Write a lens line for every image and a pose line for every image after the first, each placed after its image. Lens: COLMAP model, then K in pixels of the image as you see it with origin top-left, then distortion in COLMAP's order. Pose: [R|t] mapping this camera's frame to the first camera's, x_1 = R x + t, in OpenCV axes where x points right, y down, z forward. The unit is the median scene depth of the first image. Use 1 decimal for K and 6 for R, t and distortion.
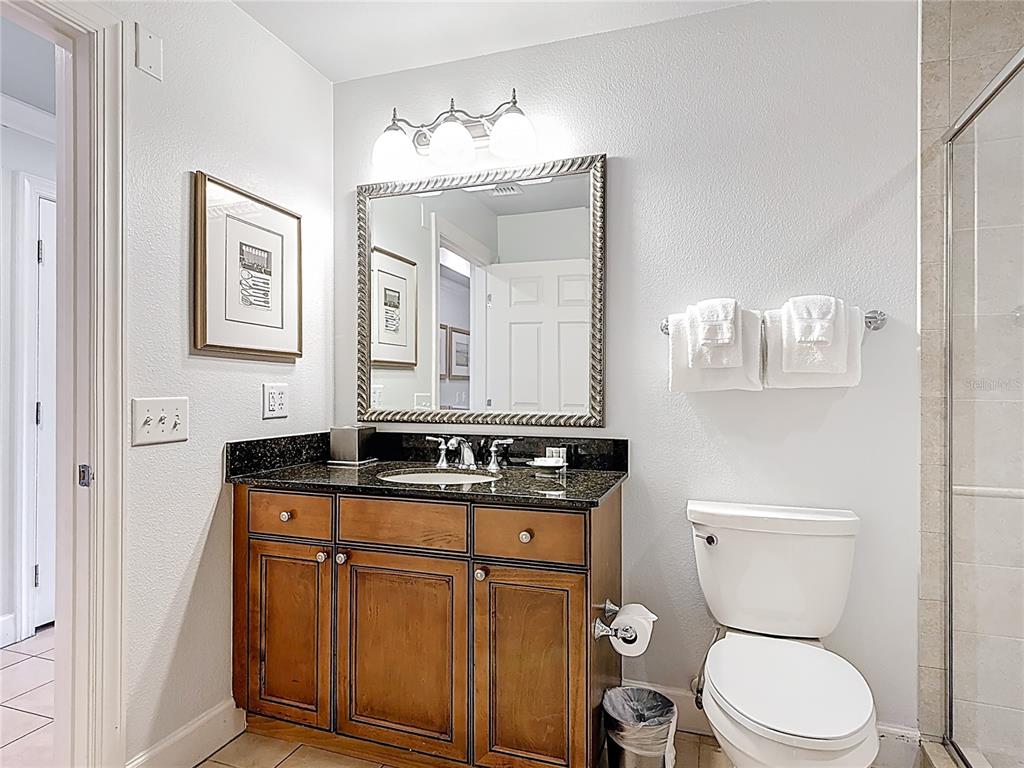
lens RADIAL K [[585.0, 0, 511.6], [0, 585.0, 390.7], [0, 0, 1]] dist [-0.000235, -0.001495]
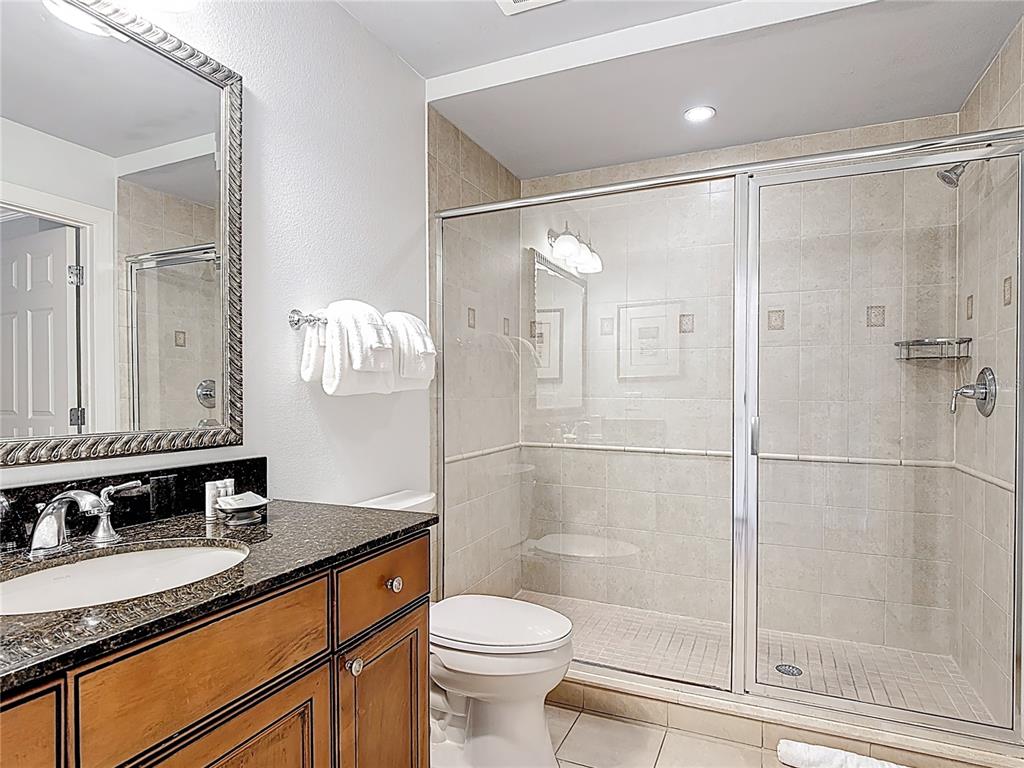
lens RADIAL K [[585.0, 0, 511.6], [0, 585.0, 390.7], [0, 0, 1]] dist [-0.000235, -0.001495]
pose [[0.100509, 0.000916, 0.994936, -0.561942], [0.002306, 0.999997, -0.001154, -0.003940], [-0.994933, 0.002411, 0.100507, 0.592584]]
